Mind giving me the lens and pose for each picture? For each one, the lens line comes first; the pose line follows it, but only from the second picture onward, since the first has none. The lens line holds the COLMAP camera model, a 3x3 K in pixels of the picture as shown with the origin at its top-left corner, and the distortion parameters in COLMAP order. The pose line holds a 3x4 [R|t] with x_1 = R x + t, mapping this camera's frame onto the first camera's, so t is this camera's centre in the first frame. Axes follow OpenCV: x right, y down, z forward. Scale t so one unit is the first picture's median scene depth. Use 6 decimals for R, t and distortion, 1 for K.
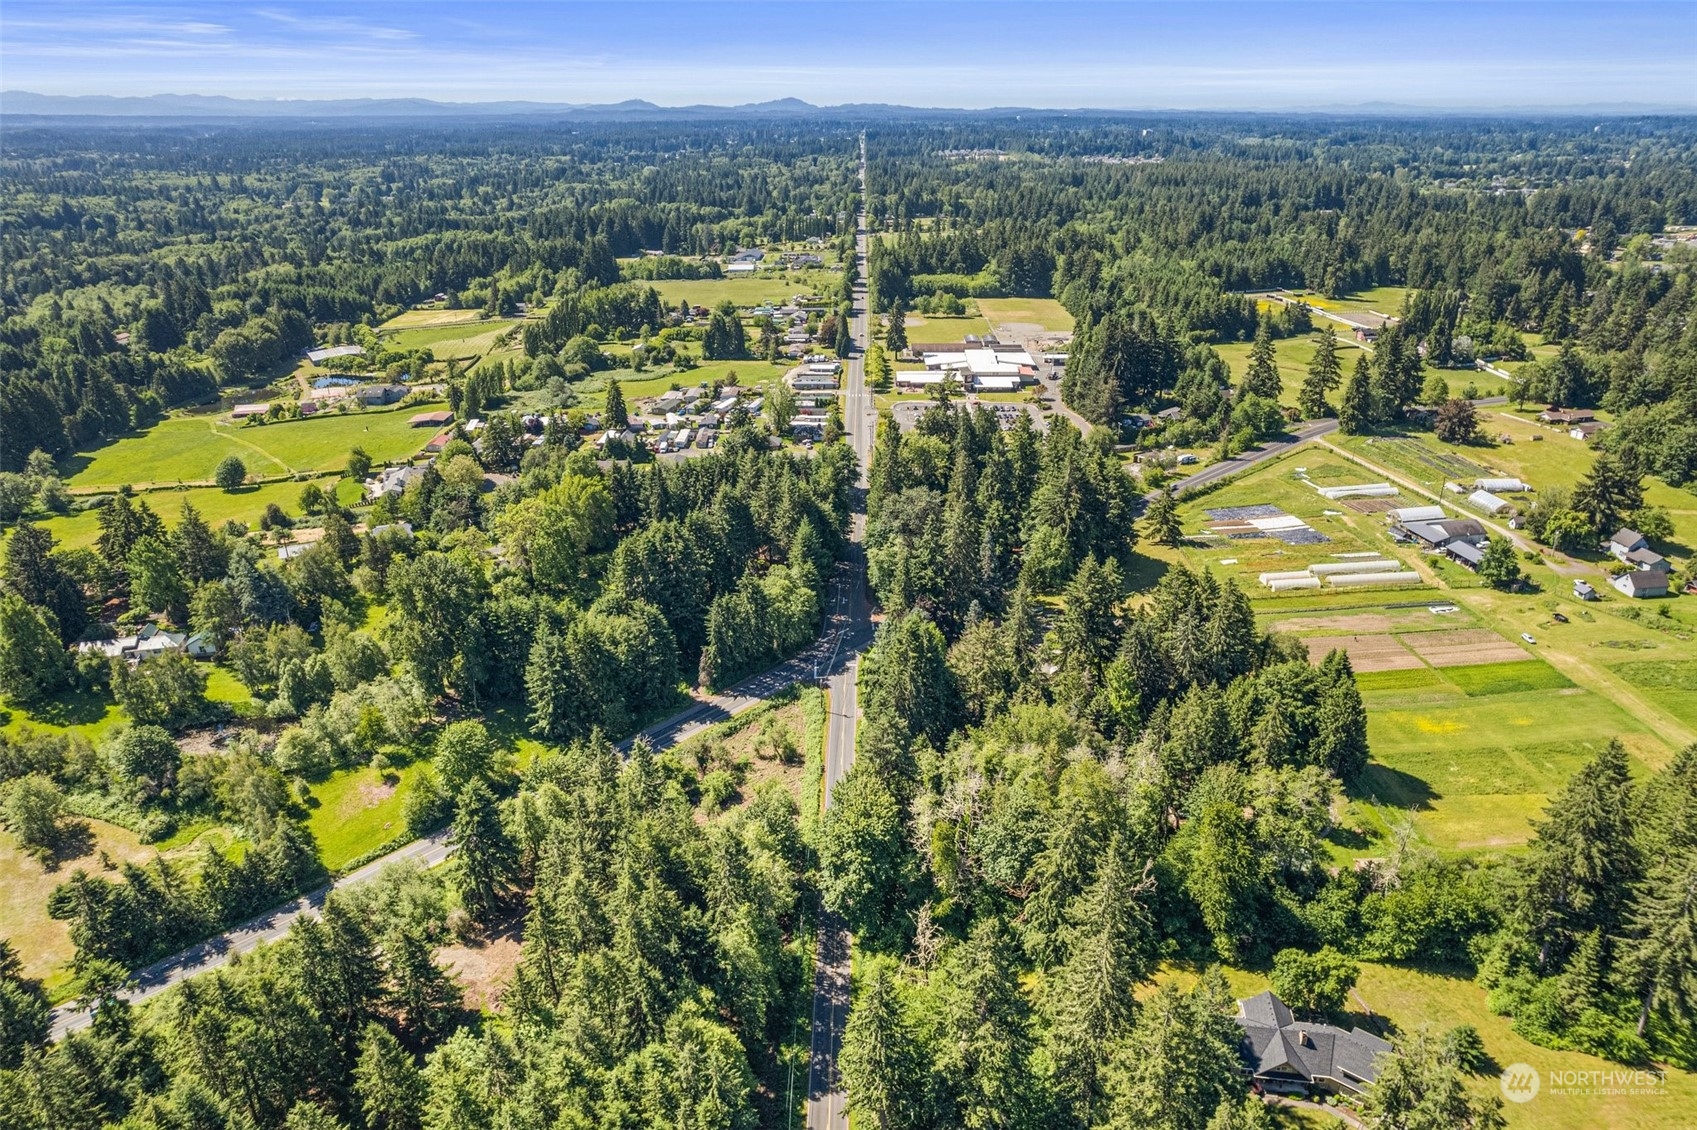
lens RADIAL K [[1085.8, 0, 848.5], [0, 1085.8, 565.0], [0, 0, 1]] dist [-0.061337, 0.044870]
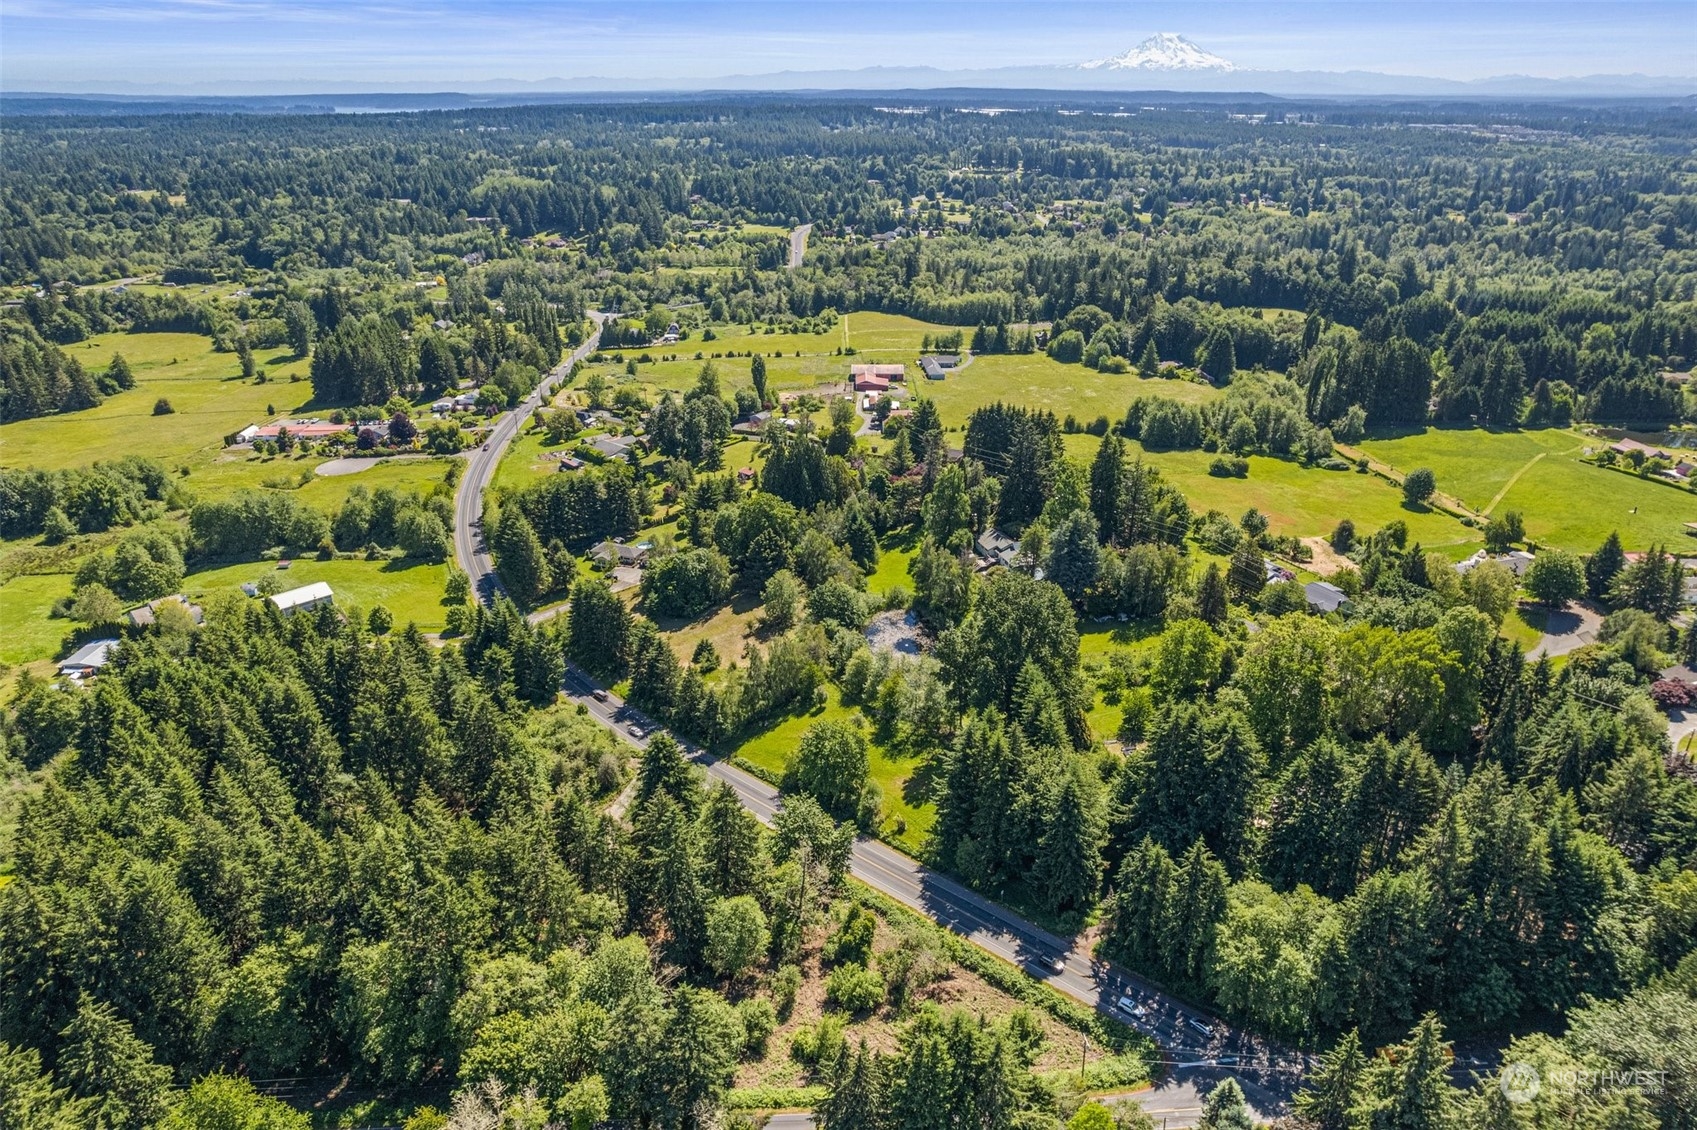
lens RADIAL K [[1085.8, 0, 848.5], [0, 1085.8, 565.0], [0, 0, 1]] dist [-0.061337, 0.044870]
pose [[0.058324, 0.407453, -0.911362, 0.187133], [-0.387695, 0.850505, 0.355434, -0.130165], [0.919941, 0.332600, 0.207572, 0.325597]]
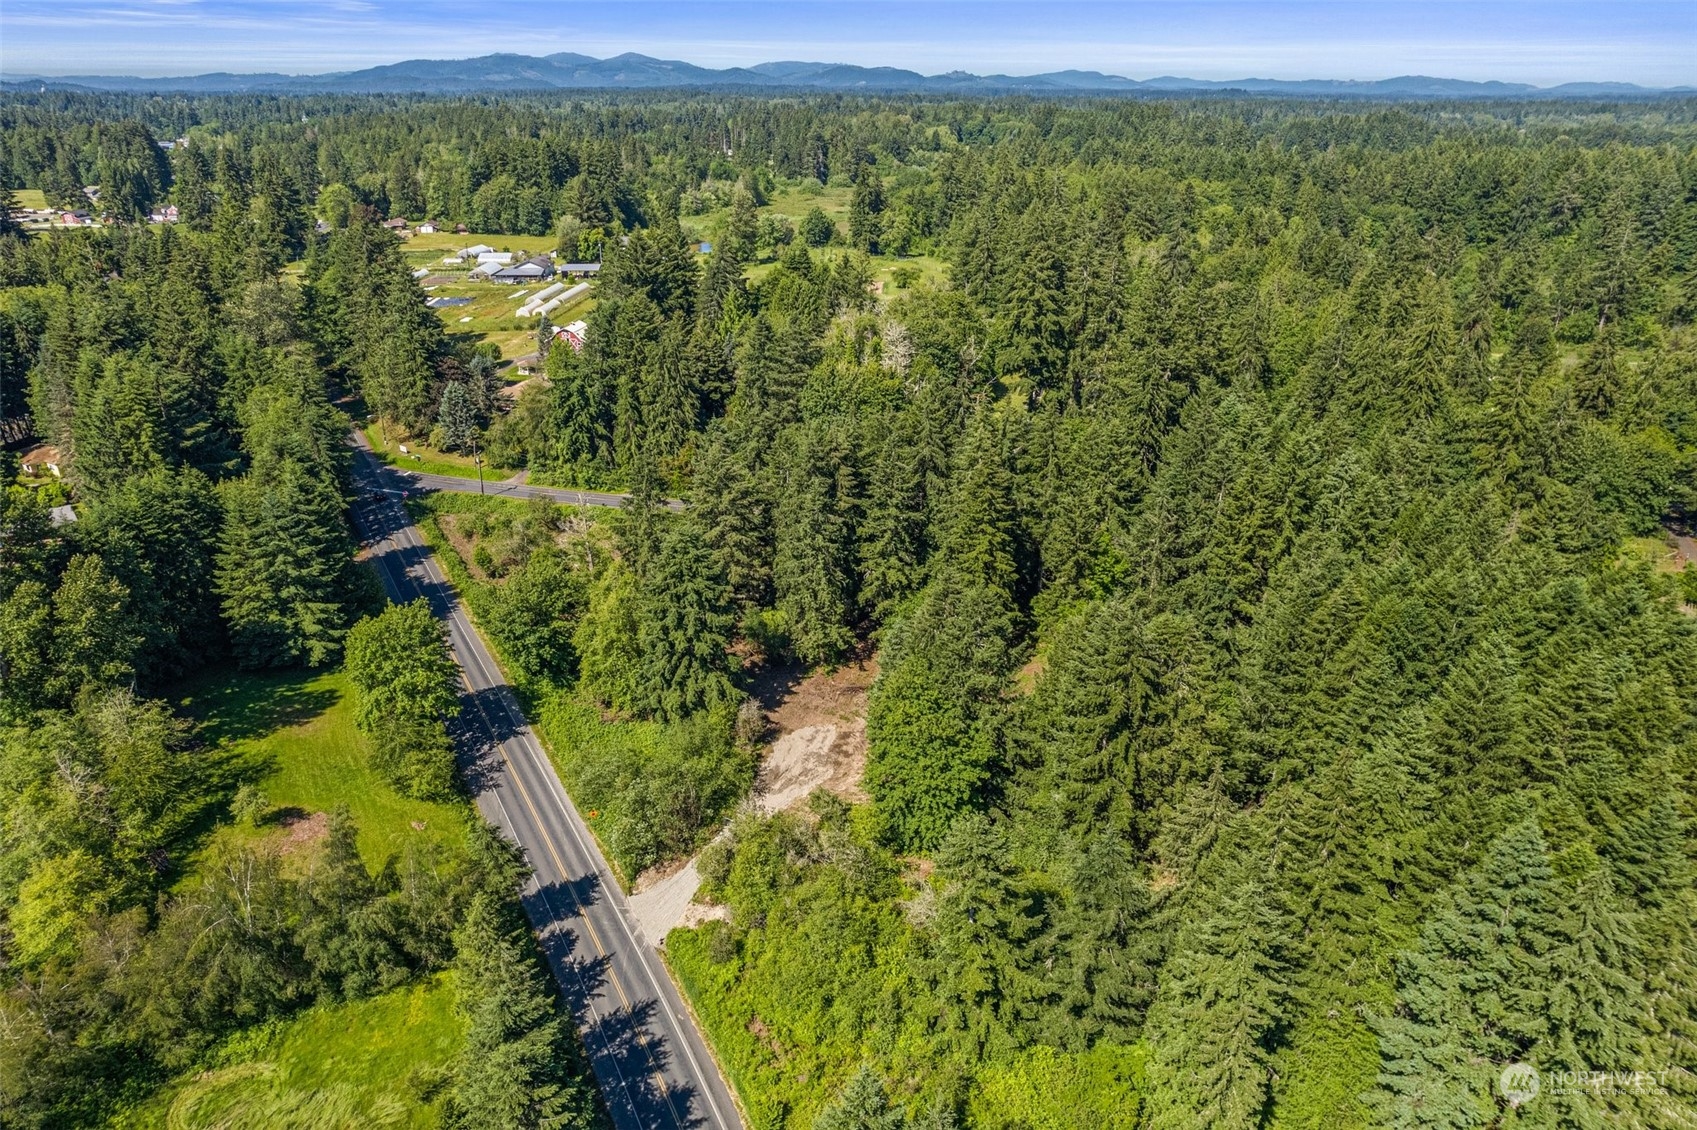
lens RADIAL K [[1085.8, 0, 848.5], [0, 1085.8, 565.0], [0, 0, 1]] dist [-0.061337, 0.044870]
pose [[0.206713, -0.393987, 0.895569, -0.344095], [0.379716, 0.875898, 0.297688, 0.020702], [-0.901713, 0.278526, 0.330663, 0.247534]]
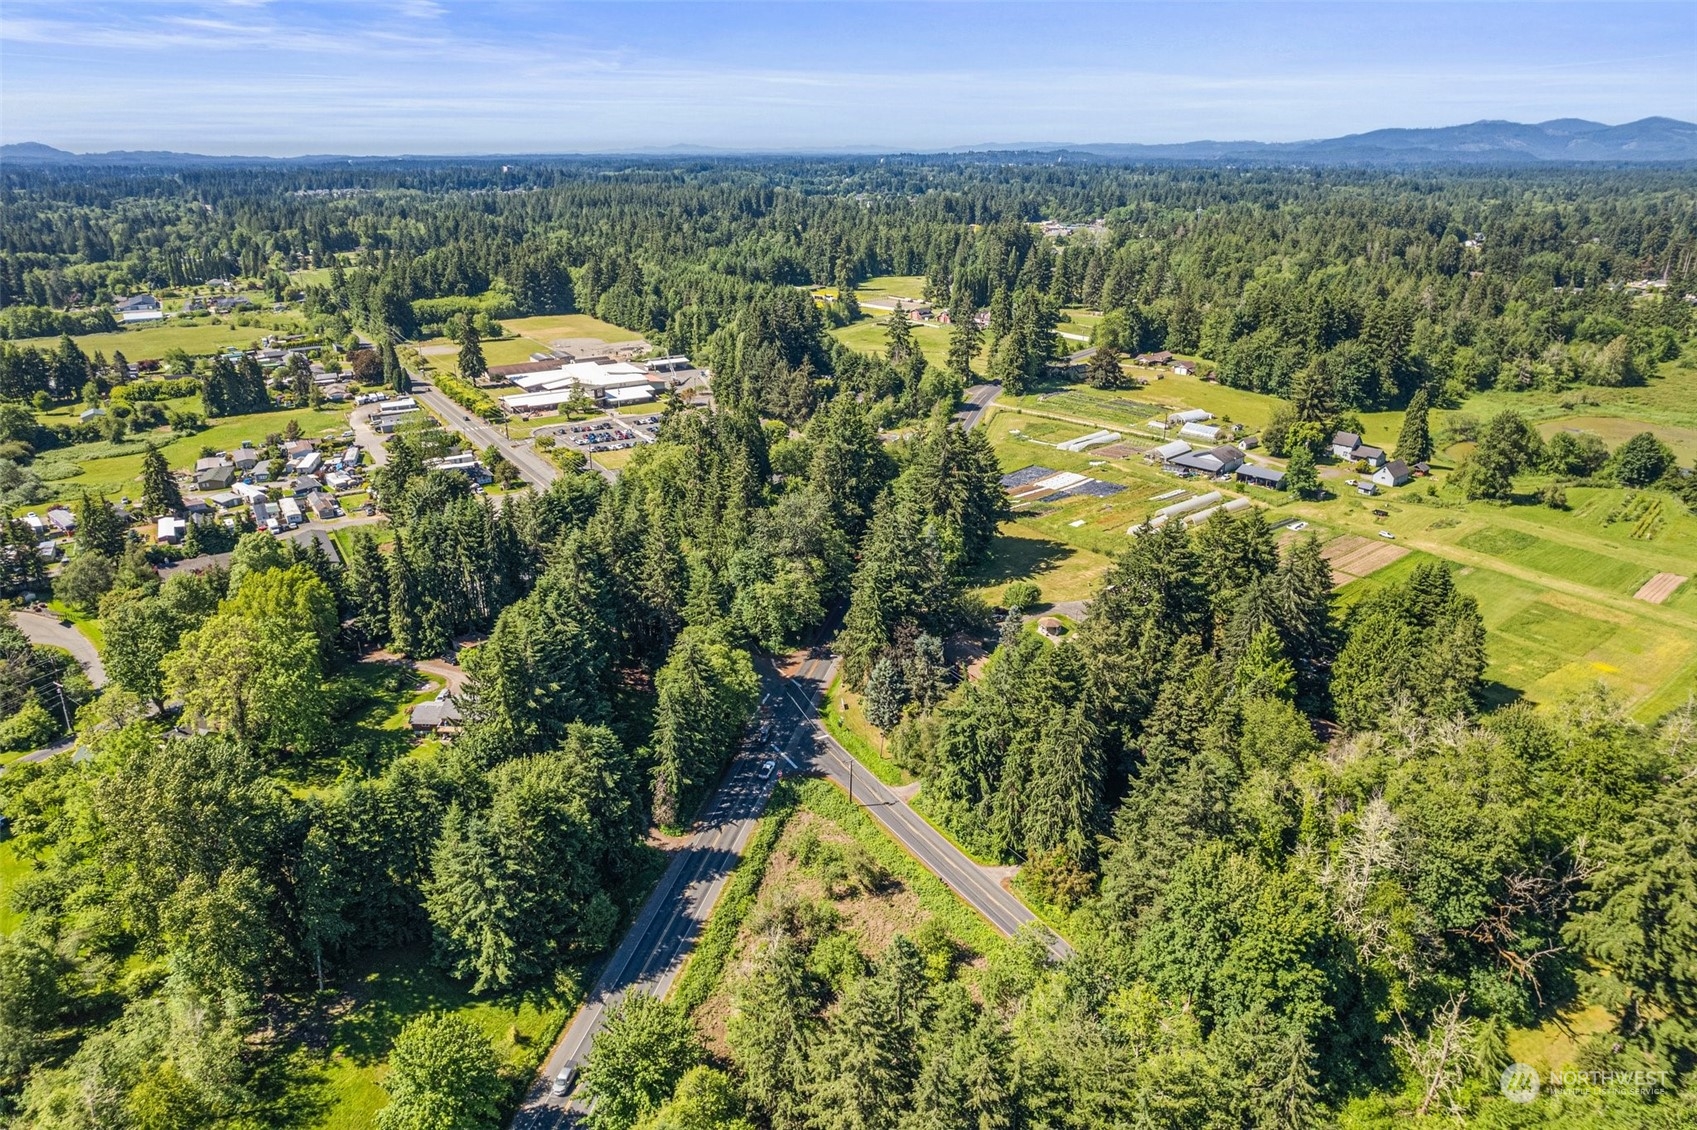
lens RADIAL K [[1085.8, 0, 848.5], [0, 1085.8, 565.0], [0, 0, 1]] dist [-0.061337, 0.044870]
pose [[0.843366, -0.190427, 0.502466, -0.172096], [0.208429, 0.977818, 0.020741, -0.017273], [-0.495270, 0.087236, 0.864348, 0.183027]]
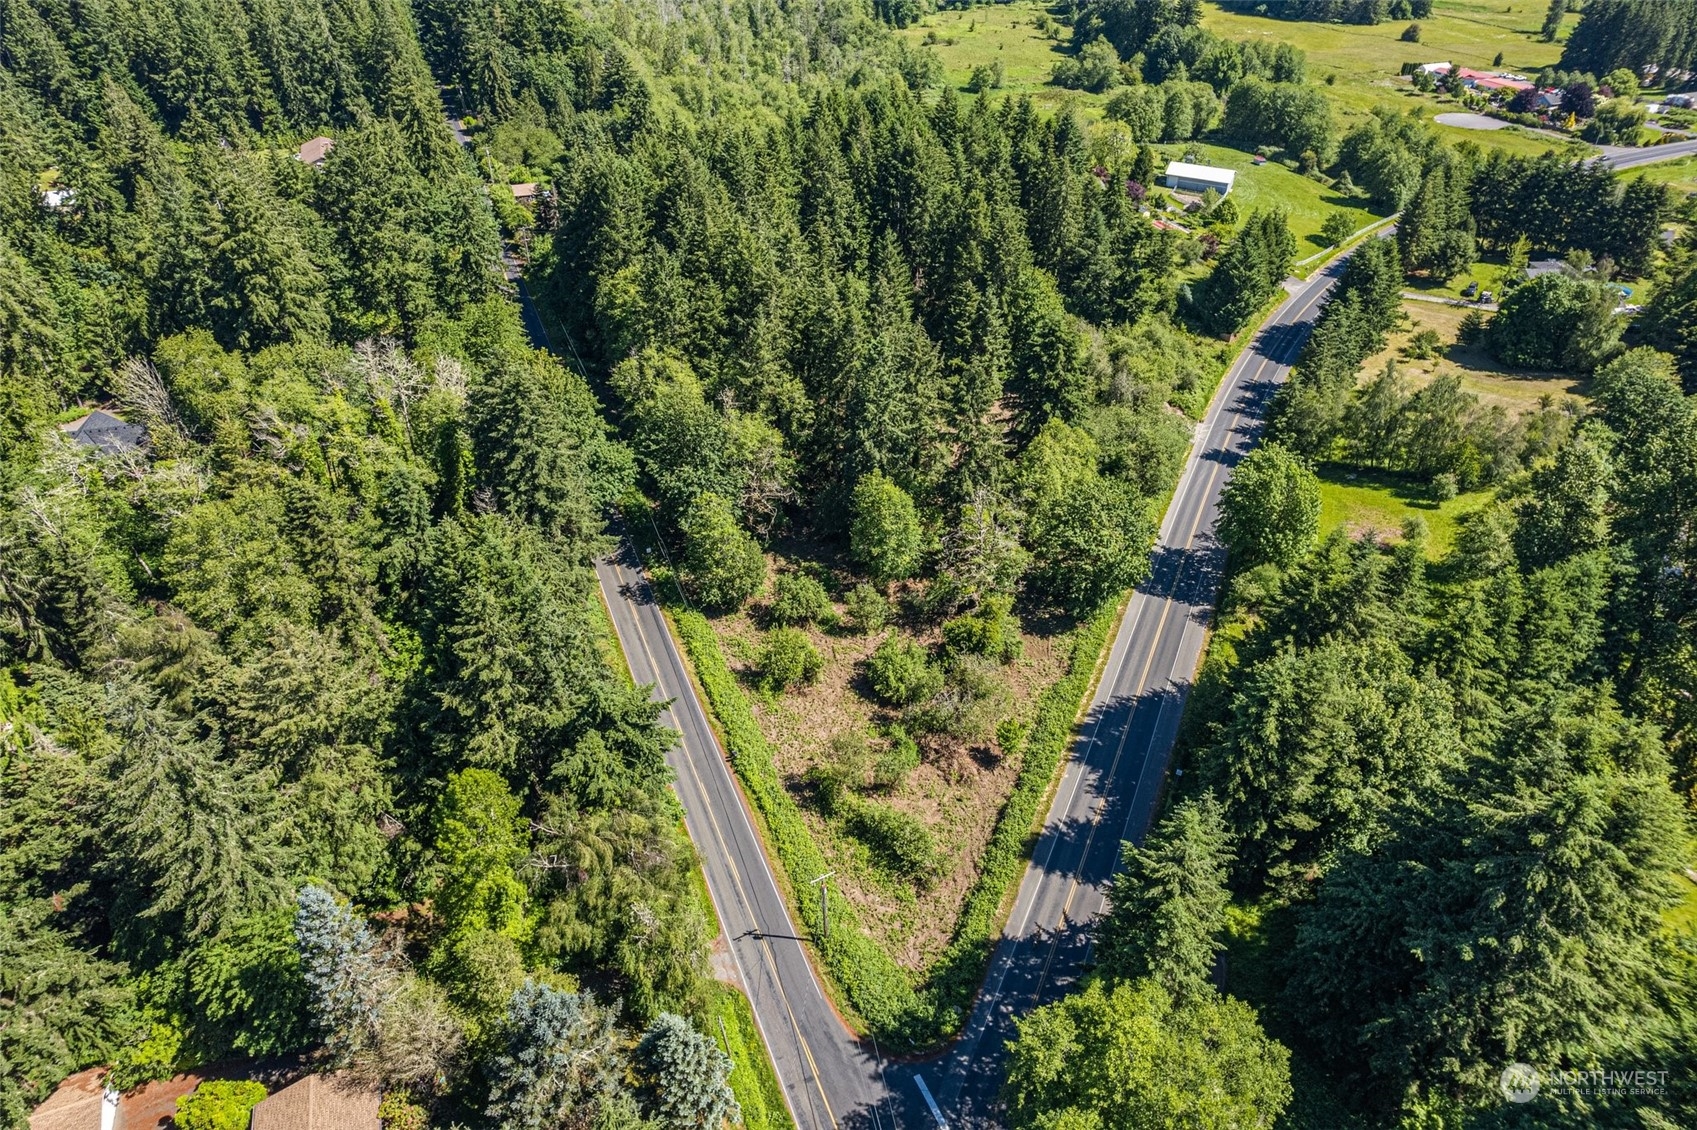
lens RADIAL K [[1088.3, 0, 858.2], [0, 1088.3, 565.5], [0, 0, 1]] dist [-0.086097, 0.079587]
pose [[-0.920180, 0.238592, -0.310393, 0.024427], [-0.149001, 0.519737, 0.841232, -0.121999], [0.362034, 0.820334, -0.442701, 0.520027]]
